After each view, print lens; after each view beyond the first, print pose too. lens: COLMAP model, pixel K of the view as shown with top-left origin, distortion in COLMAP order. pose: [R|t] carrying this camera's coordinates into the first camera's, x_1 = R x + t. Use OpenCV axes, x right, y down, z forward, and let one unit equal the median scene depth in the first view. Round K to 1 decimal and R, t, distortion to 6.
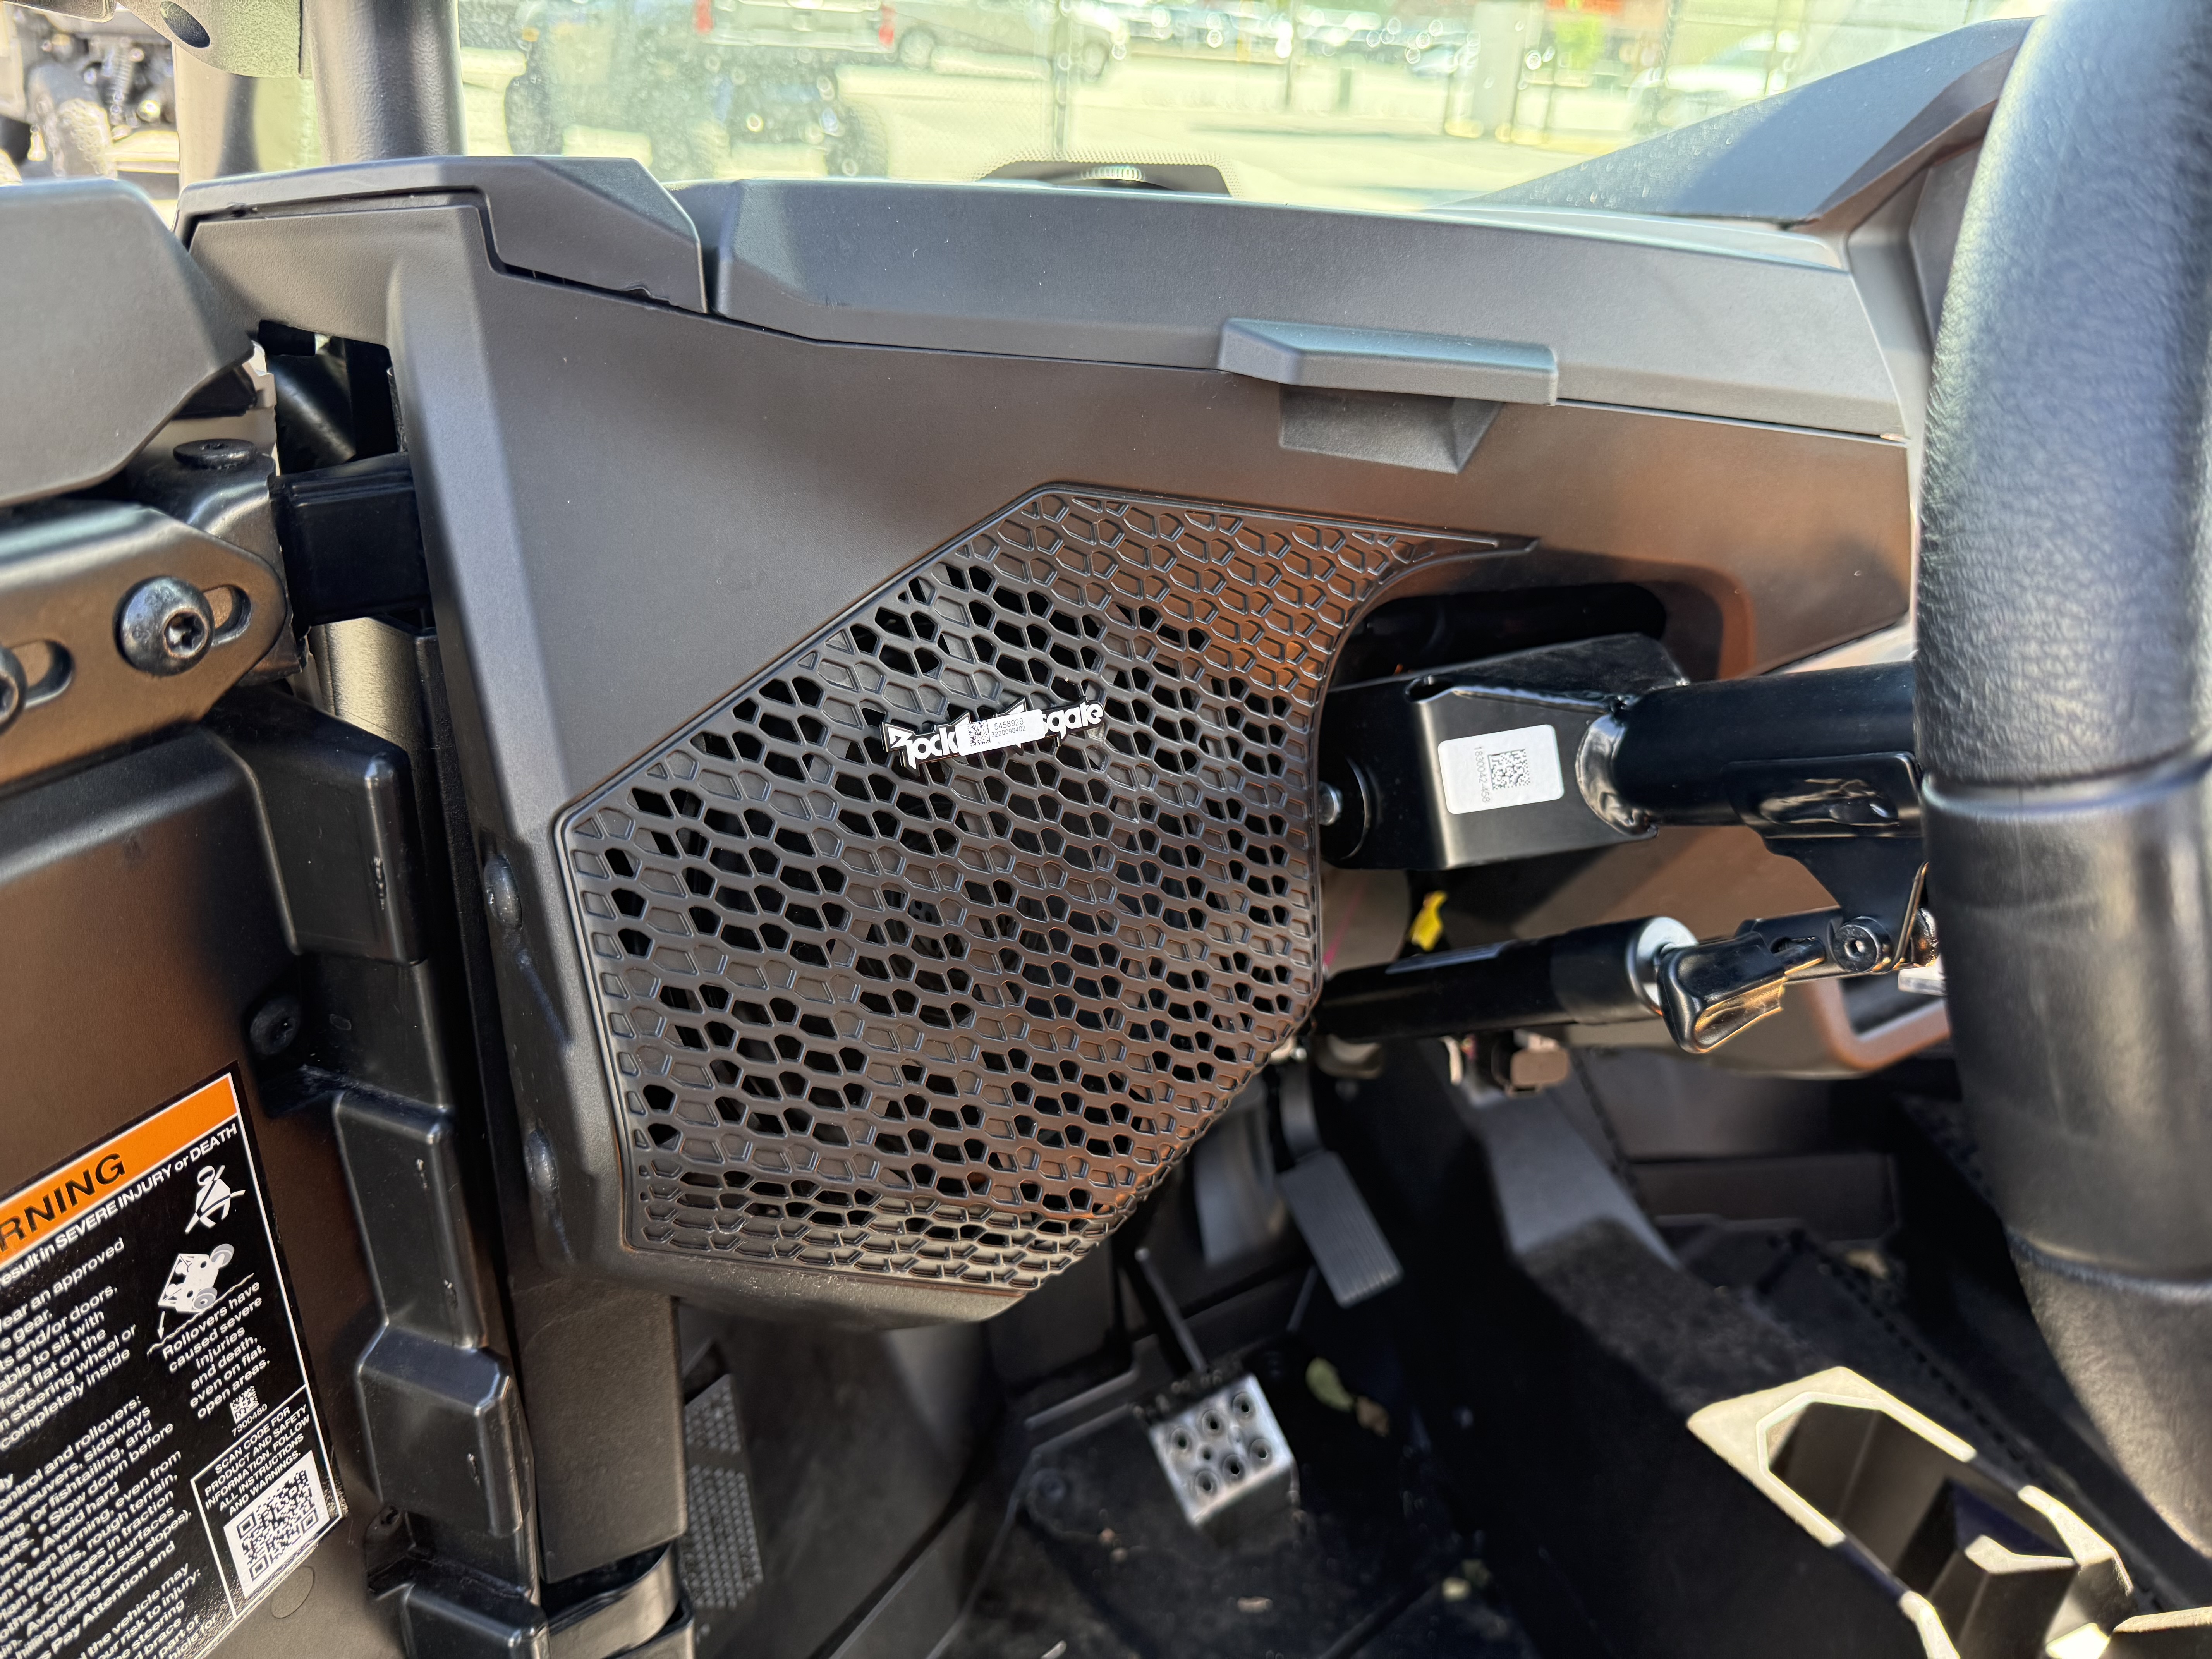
lens RADIAL K [[1575.1, 0, 1110.7], [0, 1575.1, 848.8], [0, 0, 1]] dist [0.024014, -0.035311]
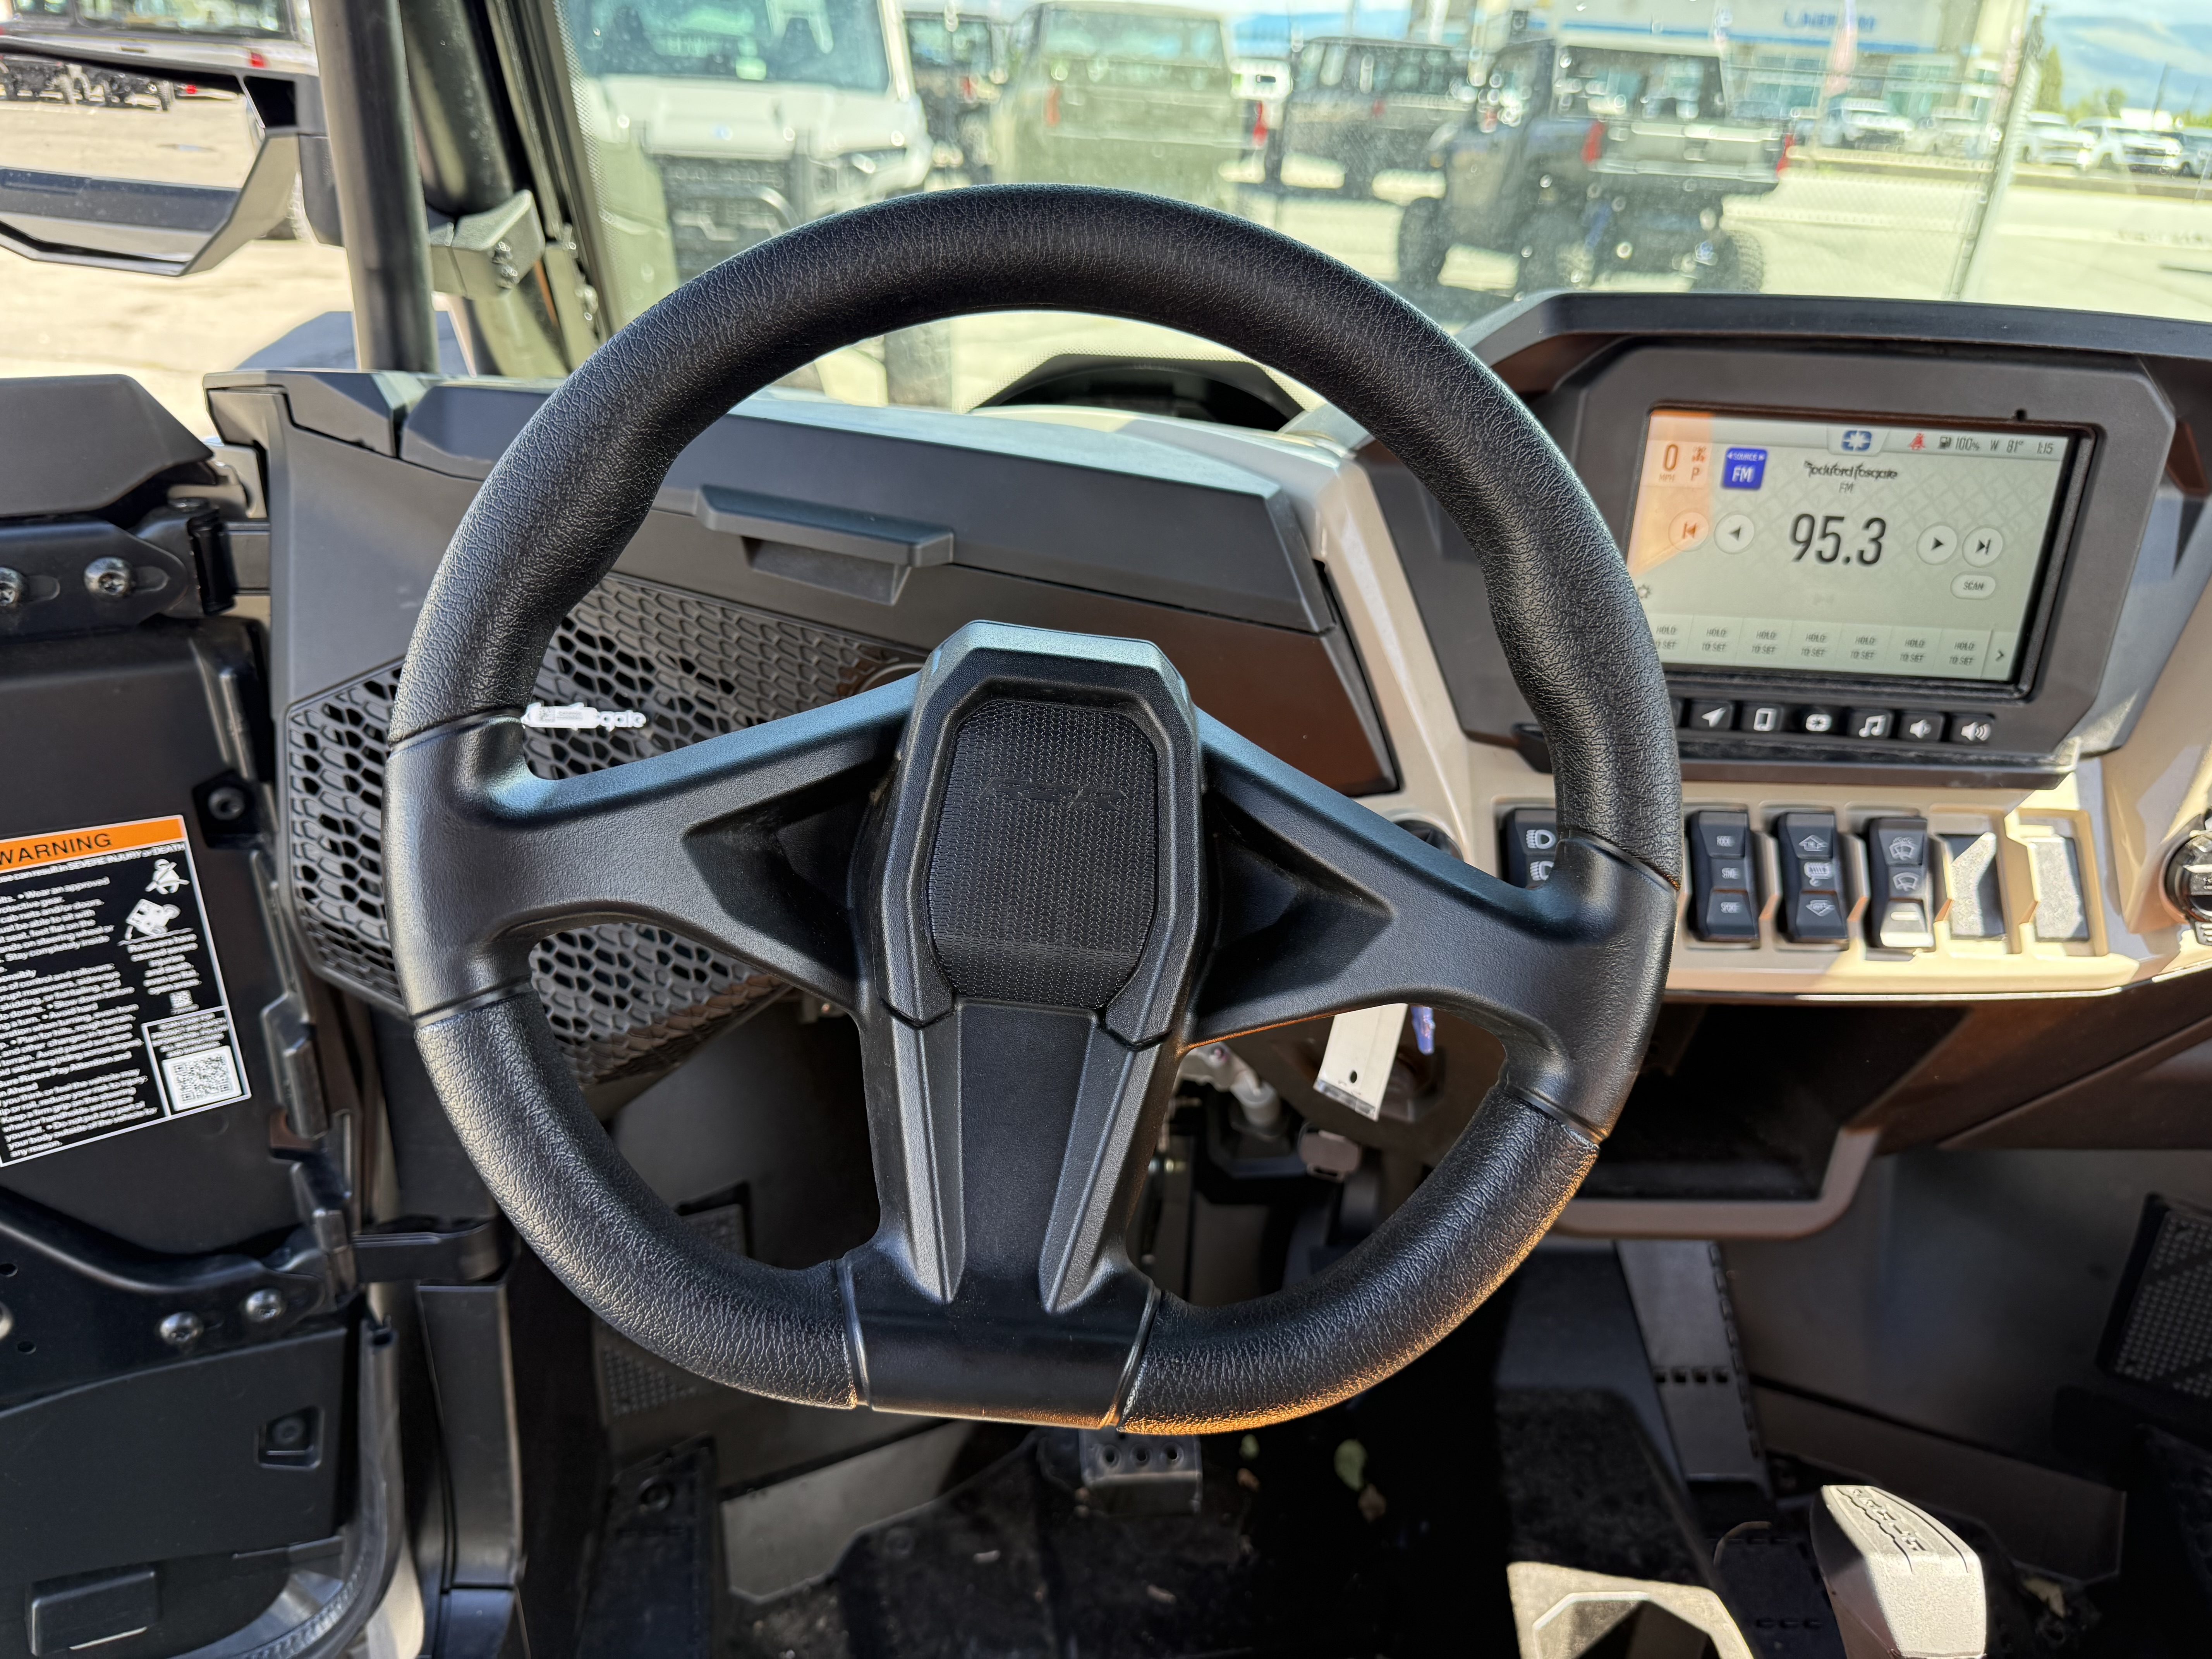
lens RADIAL K [[1575.1, 0, 1117.0], [0, 1575.1, 851.6], [0, 0, 1]] dist [0.024014, -0.035311]
pose [[0.864071, 0.198615, -0.462530, 1.250660], [-0.227251, 0.973815, -0.006371, -0.056888], [0.449153, 0.110615, 0.886581, -0.177363]]
